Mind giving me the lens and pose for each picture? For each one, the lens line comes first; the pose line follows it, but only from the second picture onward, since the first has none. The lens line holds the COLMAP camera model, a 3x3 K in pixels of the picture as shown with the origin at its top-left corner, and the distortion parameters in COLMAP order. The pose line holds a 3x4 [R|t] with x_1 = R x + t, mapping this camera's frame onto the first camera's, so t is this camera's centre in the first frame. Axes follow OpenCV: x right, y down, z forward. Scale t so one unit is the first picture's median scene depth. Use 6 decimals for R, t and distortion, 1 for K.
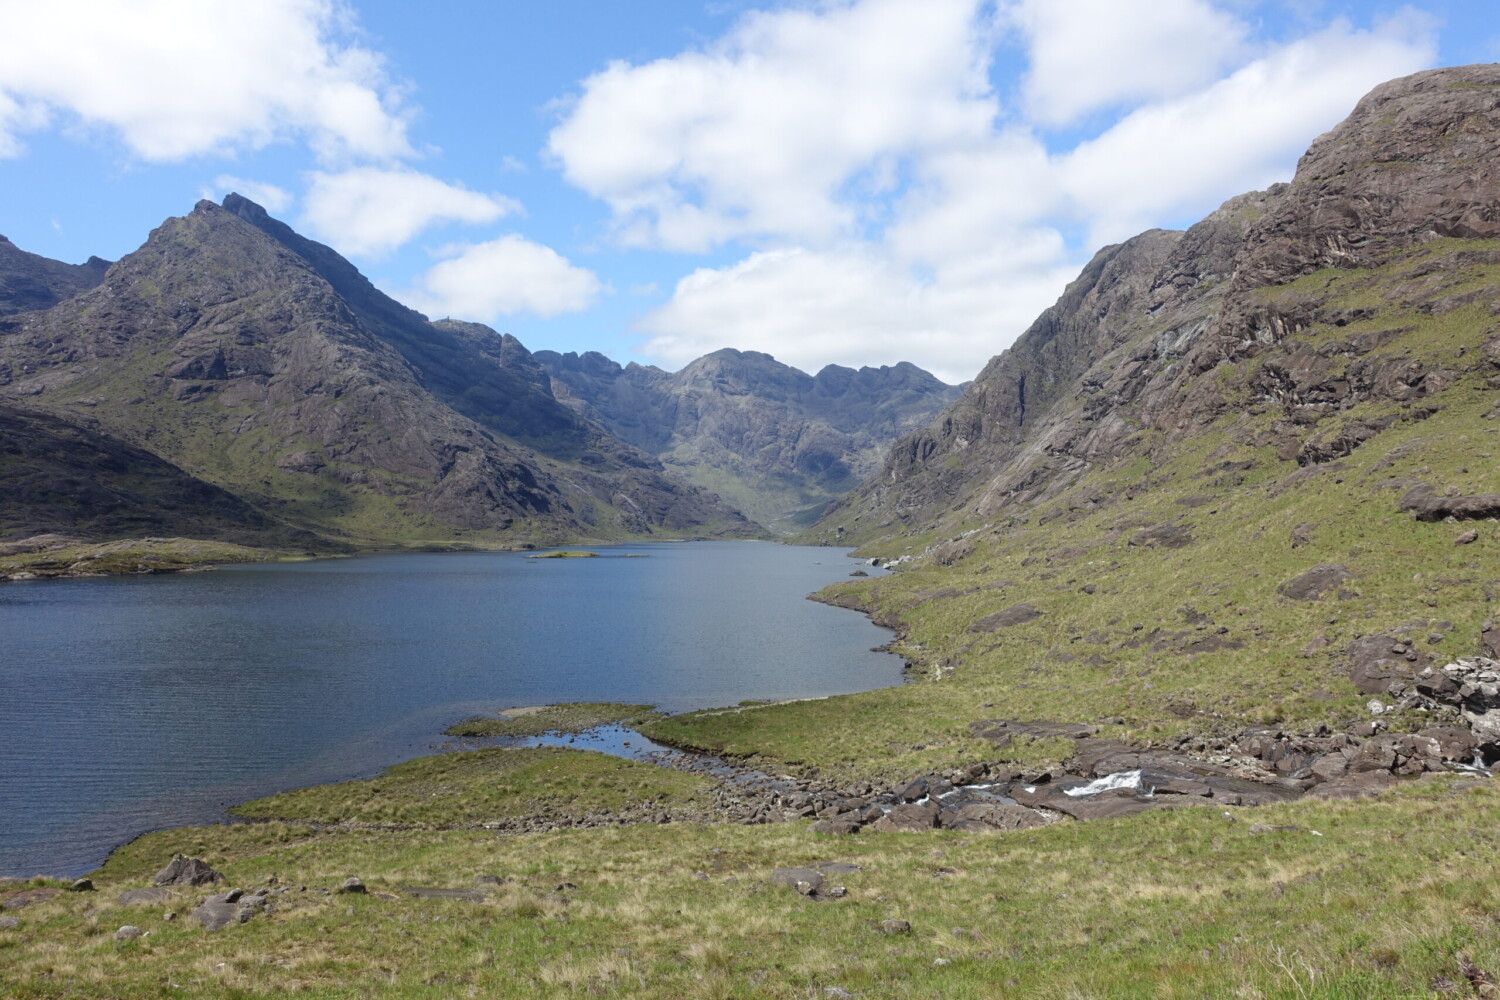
lens RADIAL K [[1021.2, 0, 751.0], [0, 1021.2, 498.3], [0, 0, 1]] dist [0.024904, 0.001453]
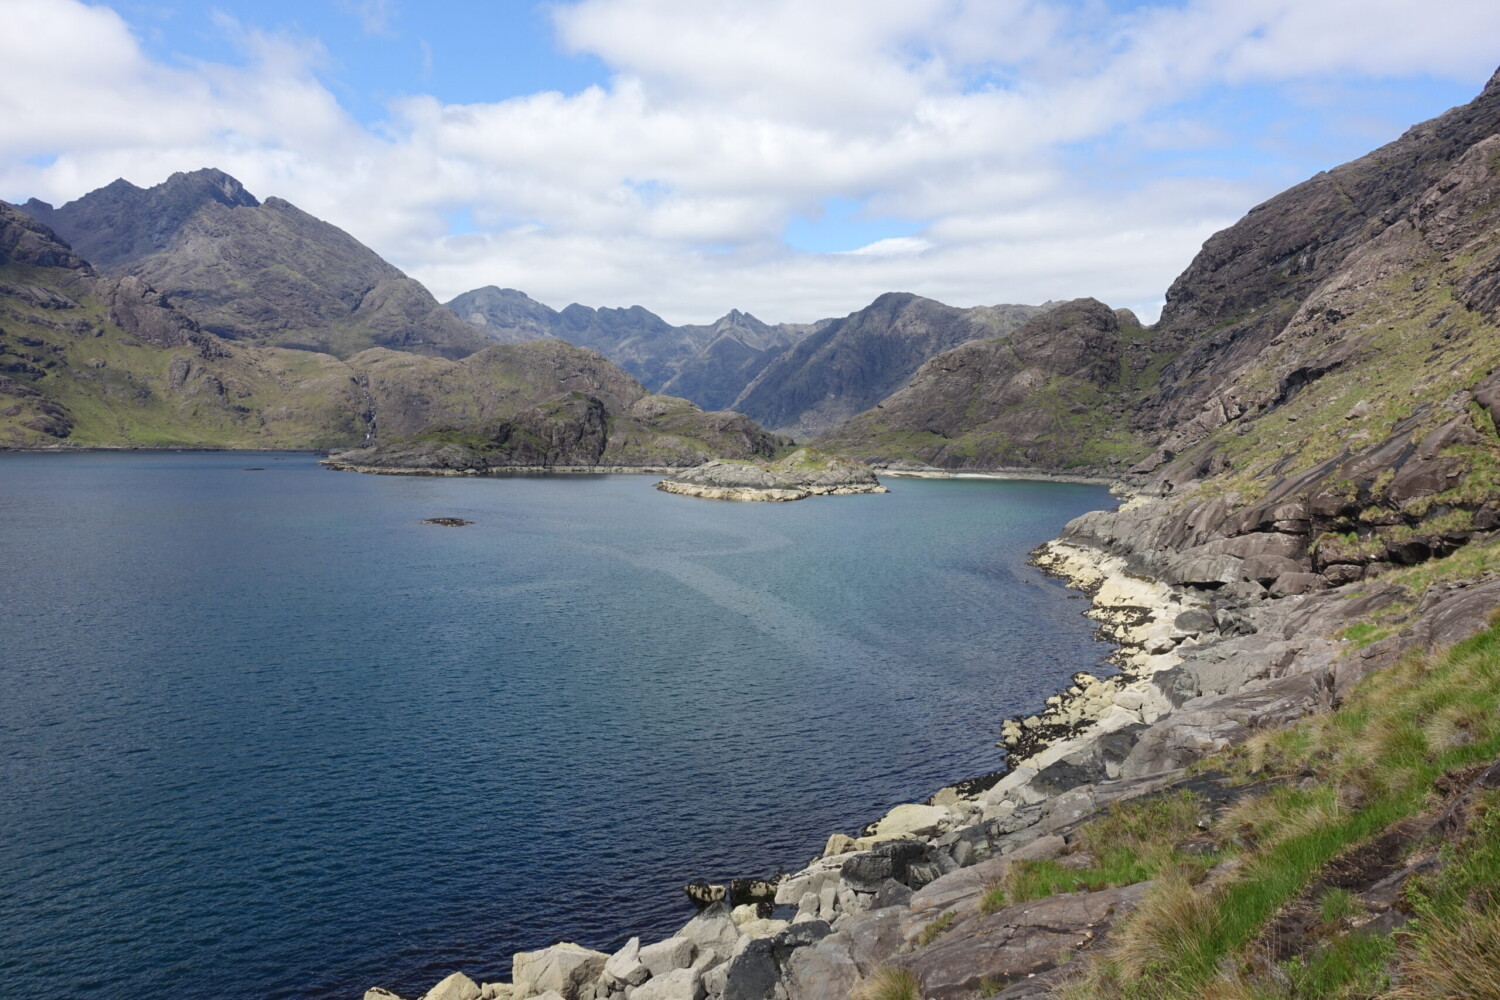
lens RADIAL K [[1021.2, 0, 748.5], [0, 1021.2, 502.4], [0, 0, 1]] dist [0.024904, 0.001453]
pose [[0.926699, -0.022306, 0.375141, -0.204248], [-0.012171, 0.995932, 0.089285, -0.007047], [-0.375606, -0.087306, 0.922658, -0.234160]]
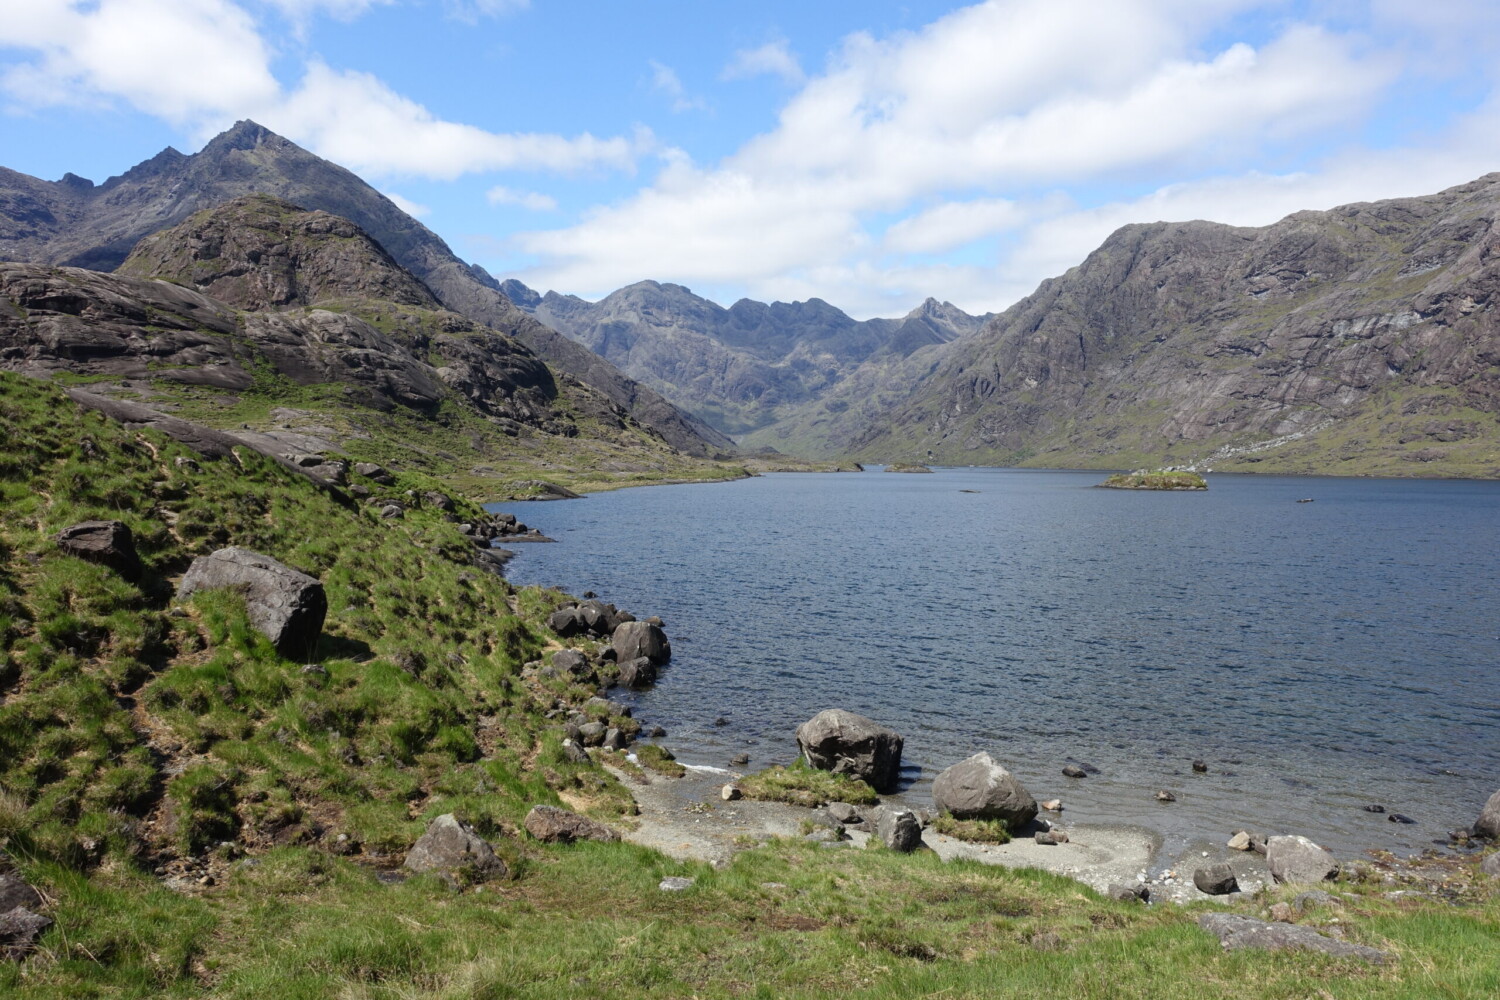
lens RADIAL K [[1021.2, 0, 749.2], [0, 1021.2, 499.0], [0, 0, 1]] dist [0.024904, 0.001453]
pose [[0.985929, -0.007594, 0.166994, -0.100595], [-0.004438, 0.997427, 0.071557, -0.000063], [-0.167107, -0.071291, 0.983358, -0.054545]]
